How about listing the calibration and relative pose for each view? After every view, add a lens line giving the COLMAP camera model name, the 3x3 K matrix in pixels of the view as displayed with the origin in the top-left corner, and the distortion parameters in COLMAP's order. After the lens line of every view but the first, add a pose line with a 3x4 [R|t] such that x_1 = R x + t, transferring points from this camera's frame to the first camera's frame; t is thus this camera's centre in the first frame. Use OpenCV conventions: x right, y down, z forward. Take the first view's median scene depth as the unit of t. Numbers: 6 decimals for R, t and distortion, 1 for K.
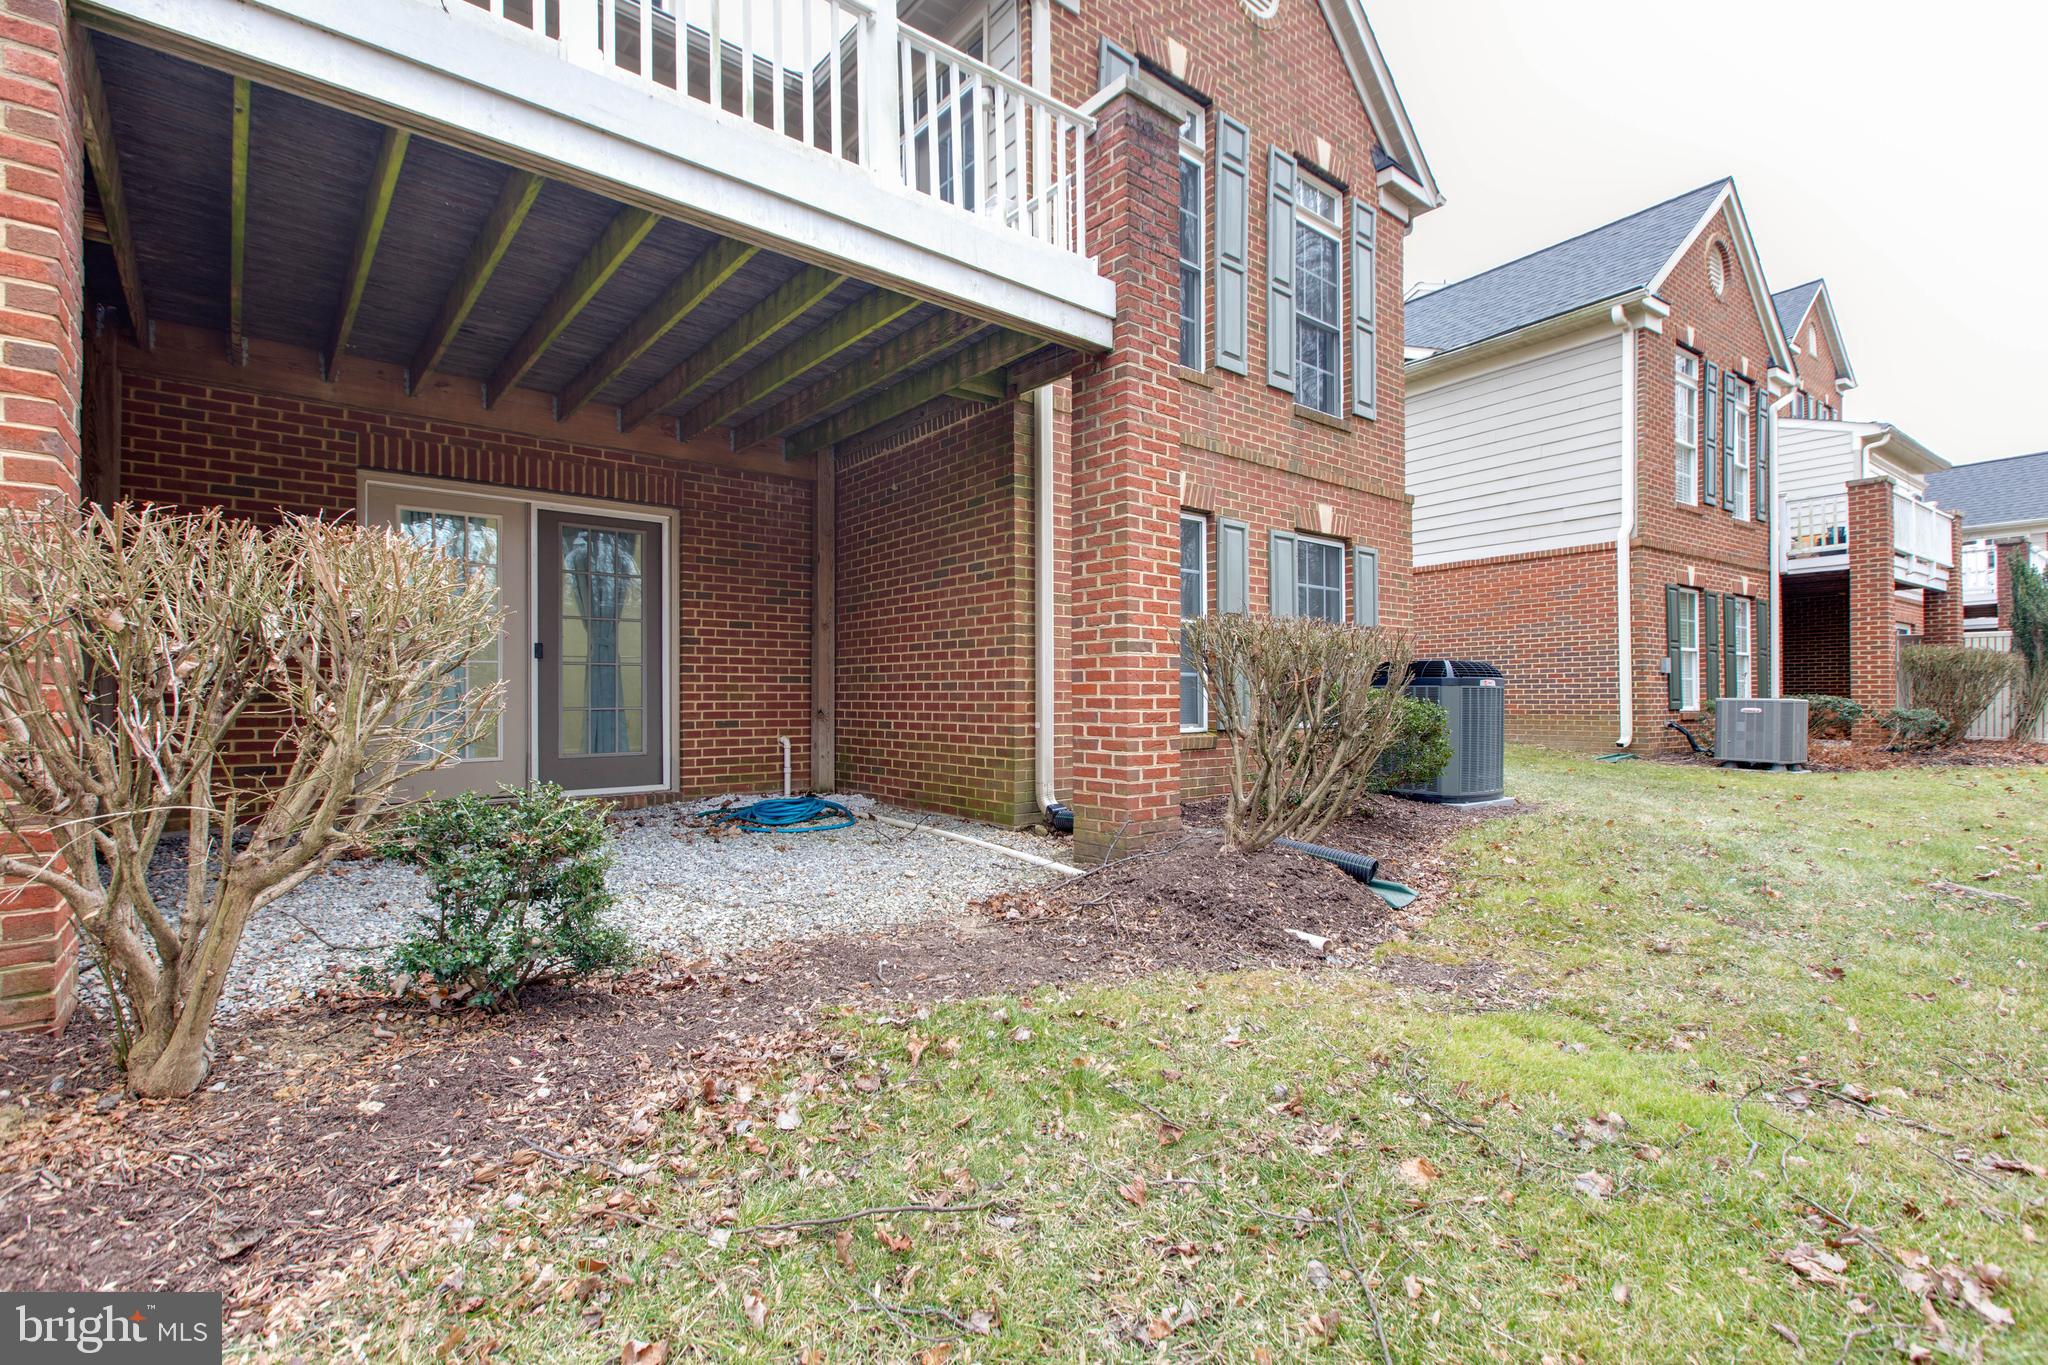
lens RADIAL K [[961.4, 0, 1045.7], [0, 961.4, 688.2], [0, 0, 1]] dist [-0.000666, -0.000025]
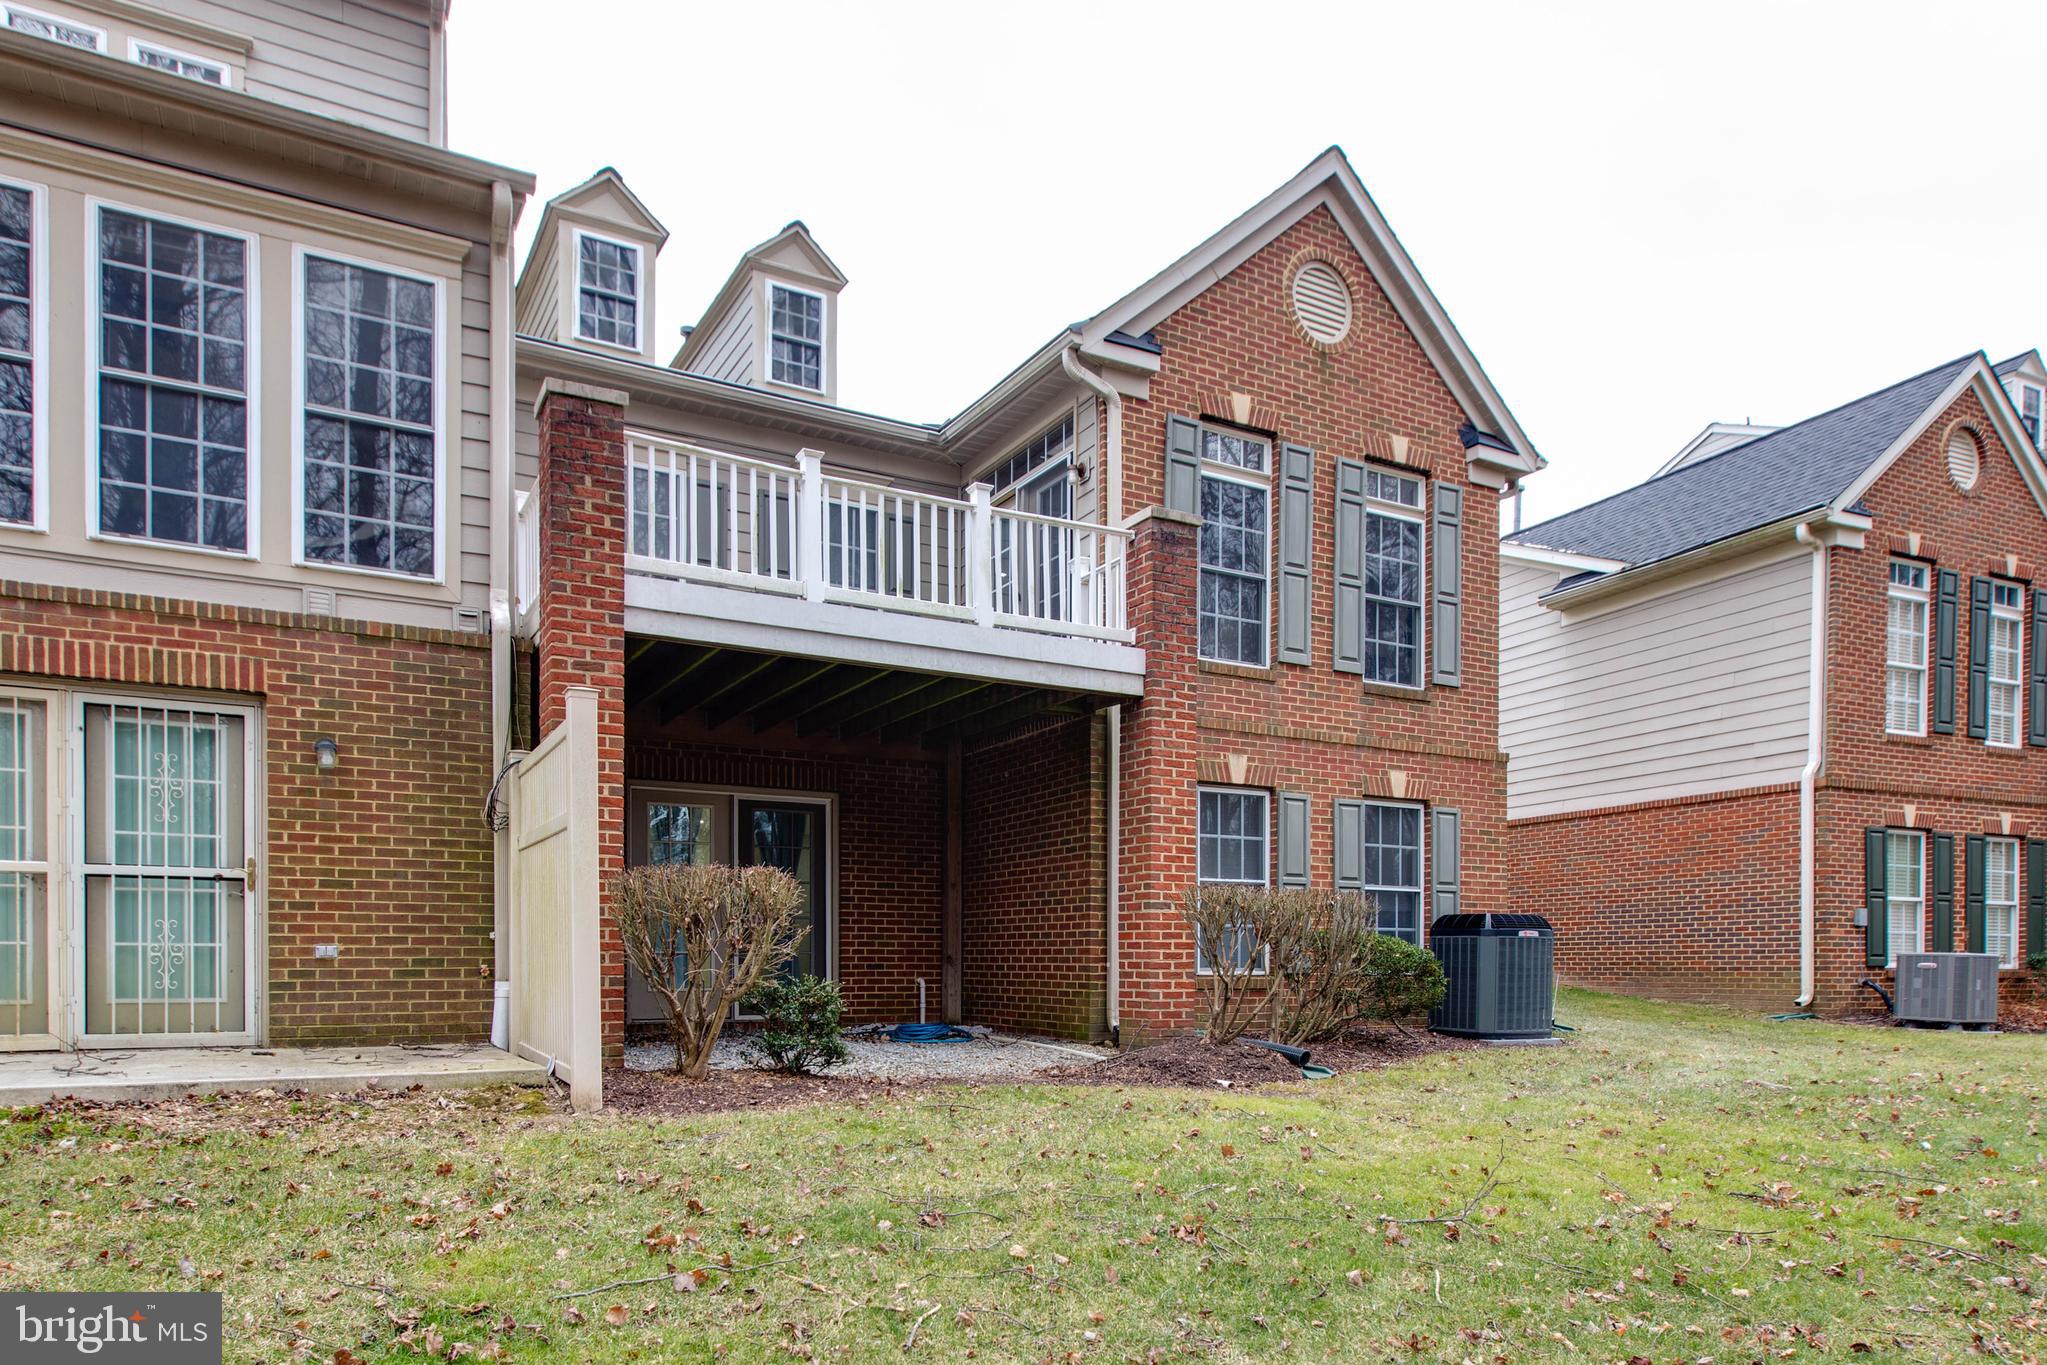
lens RADIAL K [[1393.2, 0, 1033.4], [0, 1393.2, 978.5], [0, 0, 1]] dist [-0.001575, 0.000162]
pose [[0.982674, 0.006735, -0.185220, 0.202080], [-0.002883, 0.999774, 0.021055, 0.014869], [0.185320, -0.020156, 0.982471, -0.729659]]
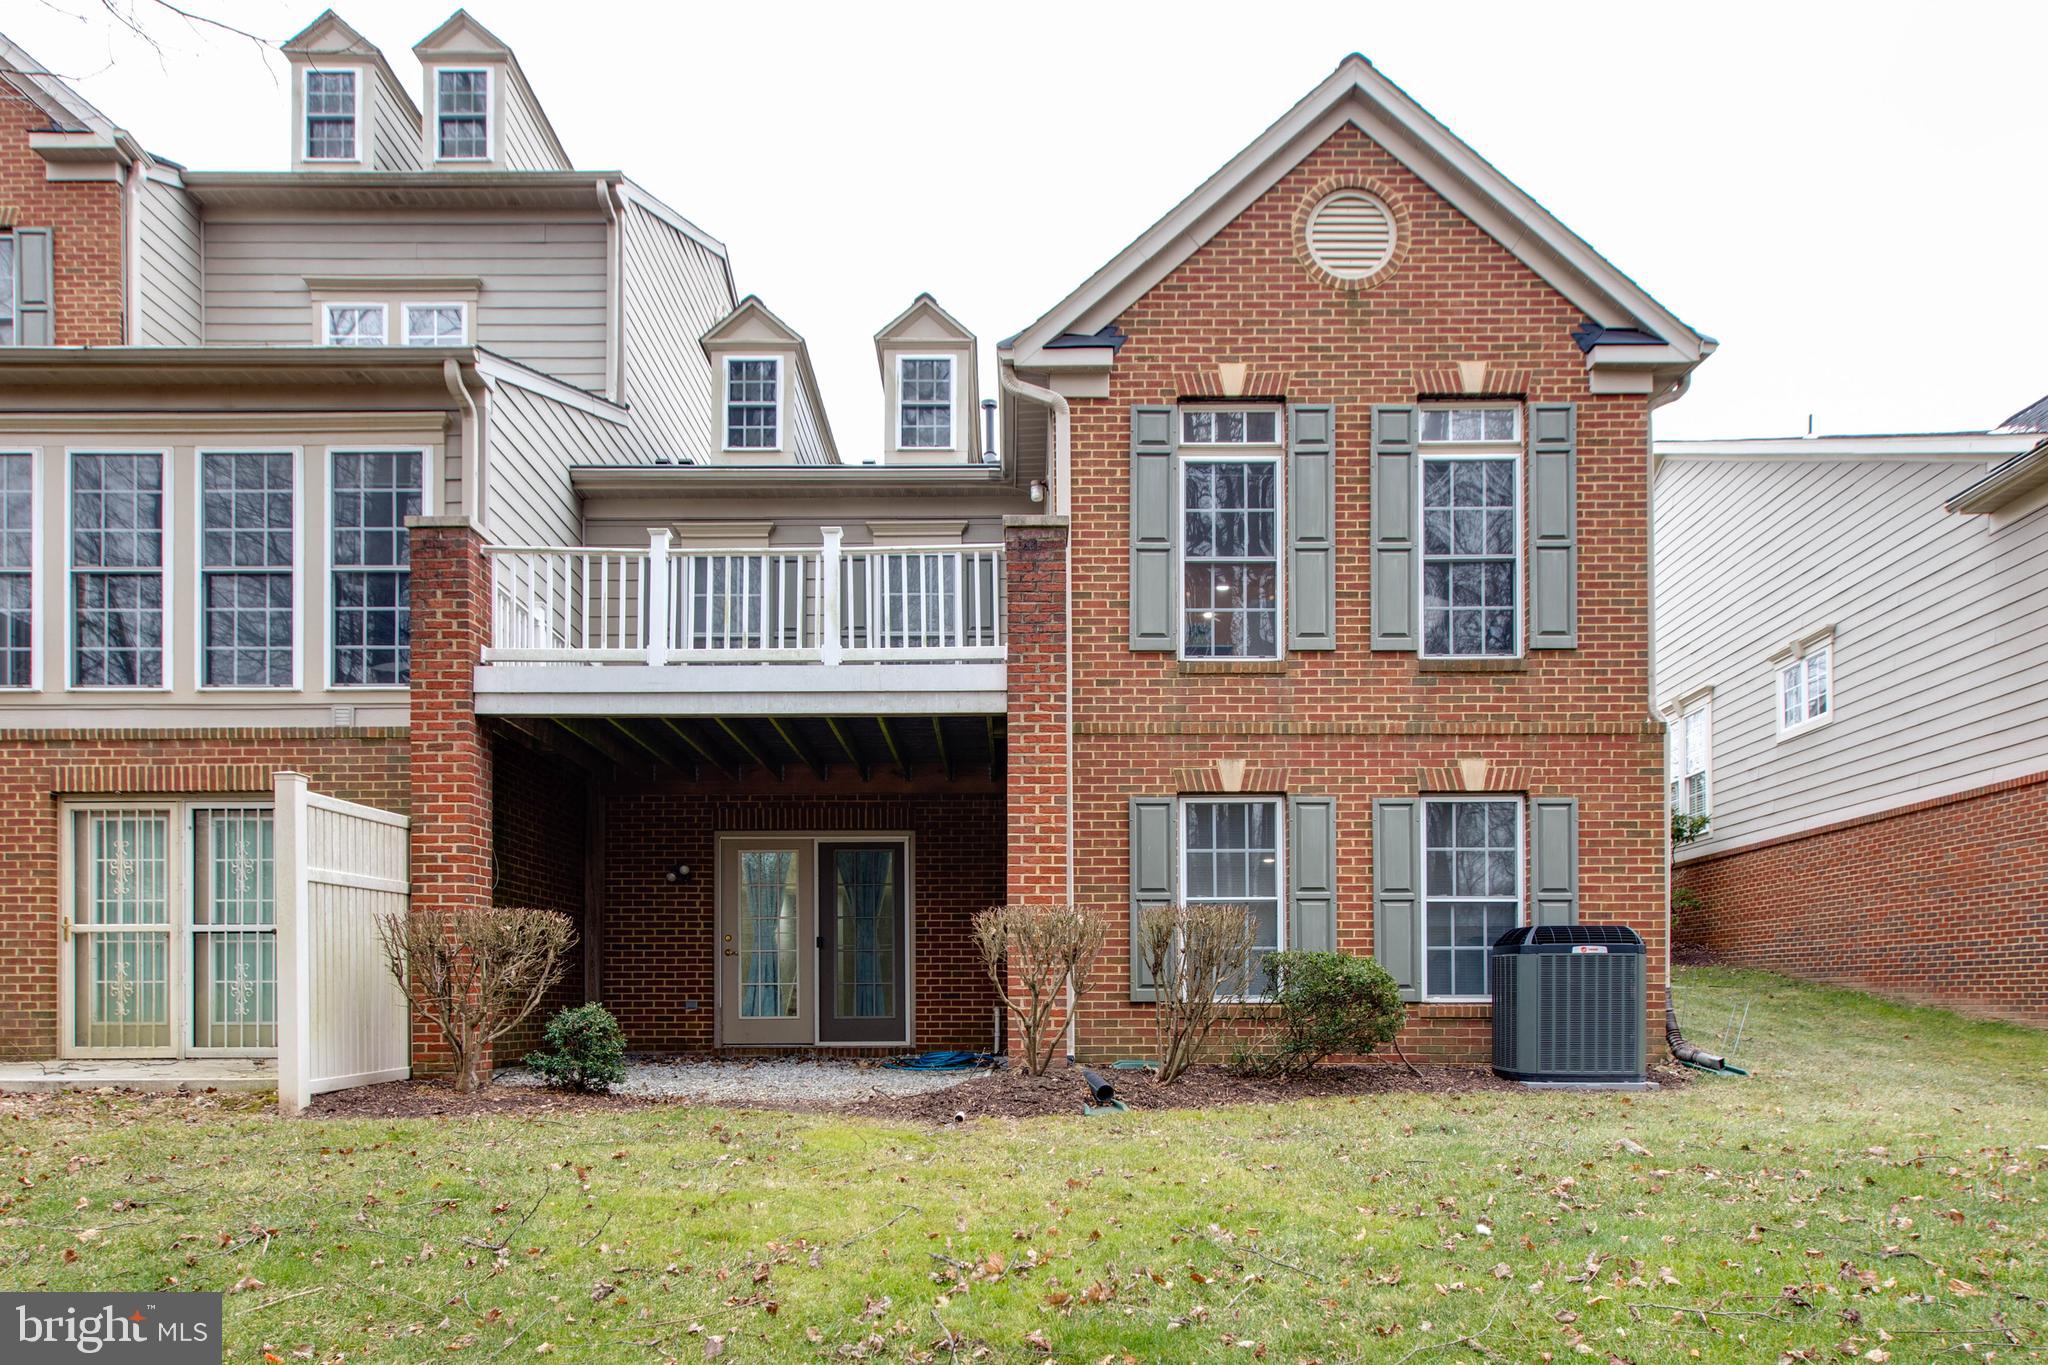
lens RADIAL K [[1386.4, 0, 975.9], [0, 1386.4, 989.0], [0, 0, 1]] dist [-0.001032, -0.001017]
pose [[0.746186, -0.004113, -0.665725, 0.926778], [0.008232, 0.999961, 0.003050, 0.023305], [0.665687, -0.007756, 0.746191, -0.347136]]
